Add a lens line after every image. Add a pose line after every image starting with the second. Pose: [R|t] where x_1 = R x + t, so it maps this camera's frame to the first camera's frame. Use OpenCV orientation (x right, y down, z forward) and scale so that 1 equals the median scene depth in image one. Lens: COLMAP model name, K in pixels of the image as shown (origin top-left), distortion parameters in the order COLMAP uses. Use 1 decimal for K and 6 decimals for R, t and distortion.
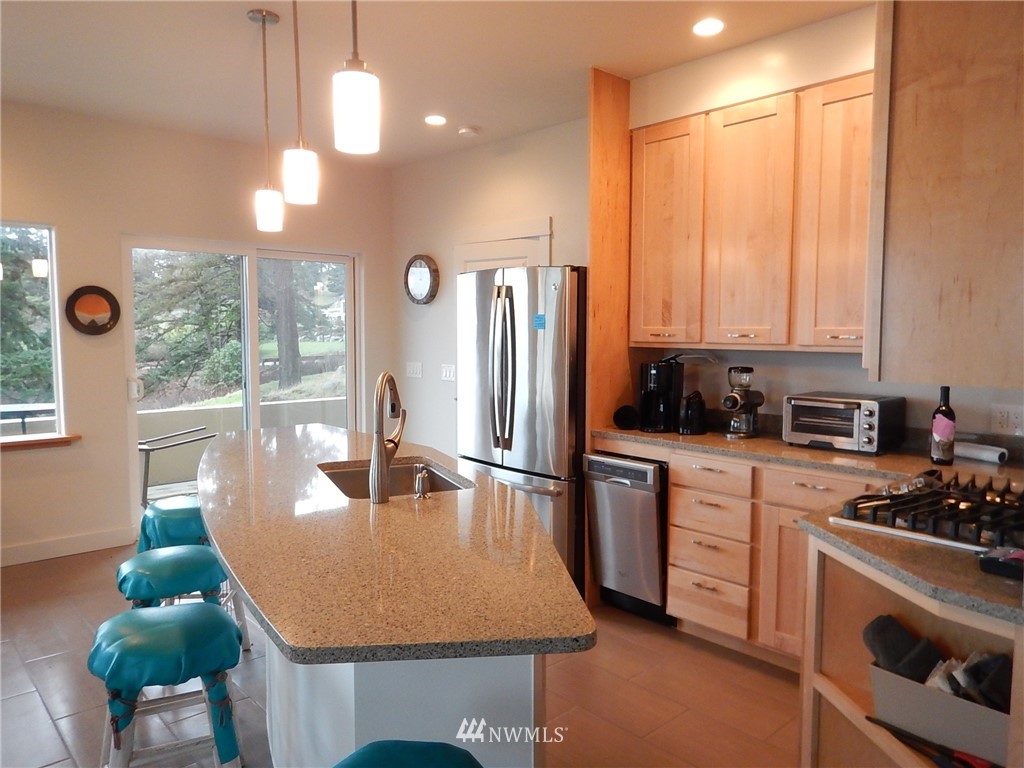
lens RADIAL K [[721.9, 0, 512.0], [0, 721.9, 384.0], [0, 0, 1]] dist [-0.004601, -0.007761]
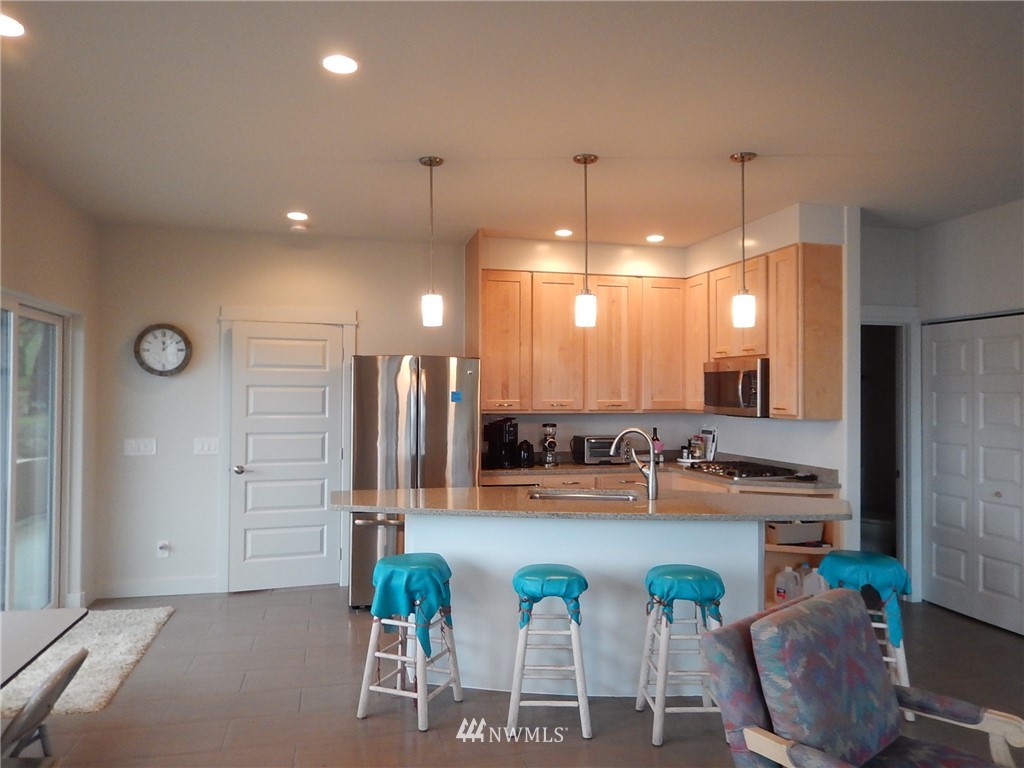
lens RADIAL K [[721.9, 0, 512.0], [0, 721.9, 384.0], [0, 0, 1]] dist [-0.004601, -0.007761]
pose [[0.478561, 0.012561, 0.877964, -1.186608], [0.069319, 0.996236, -0.052038, -0.033172], [-0.875314, 0.085763, 0.475889, 0.259312]]
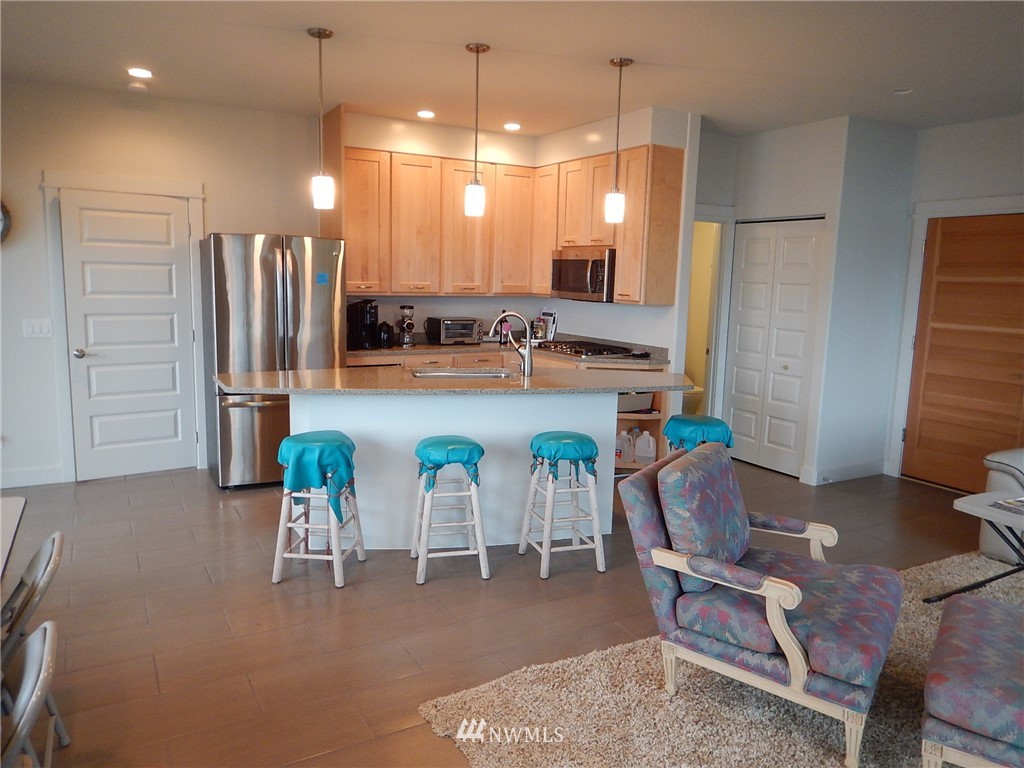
lens RADIAL K [[721.9, 0, 512.0], [0, 721.9, 384.0], [0, 0, 1]] dist [-0.004601, -0.007761]
pose [[0.216286, -0.141788, 0.965980, -1.313454], [0.056764, 0.989551, 0.132538, -0.051753], [-0.974679, 0.026166, 0.222074, 0.363625]]
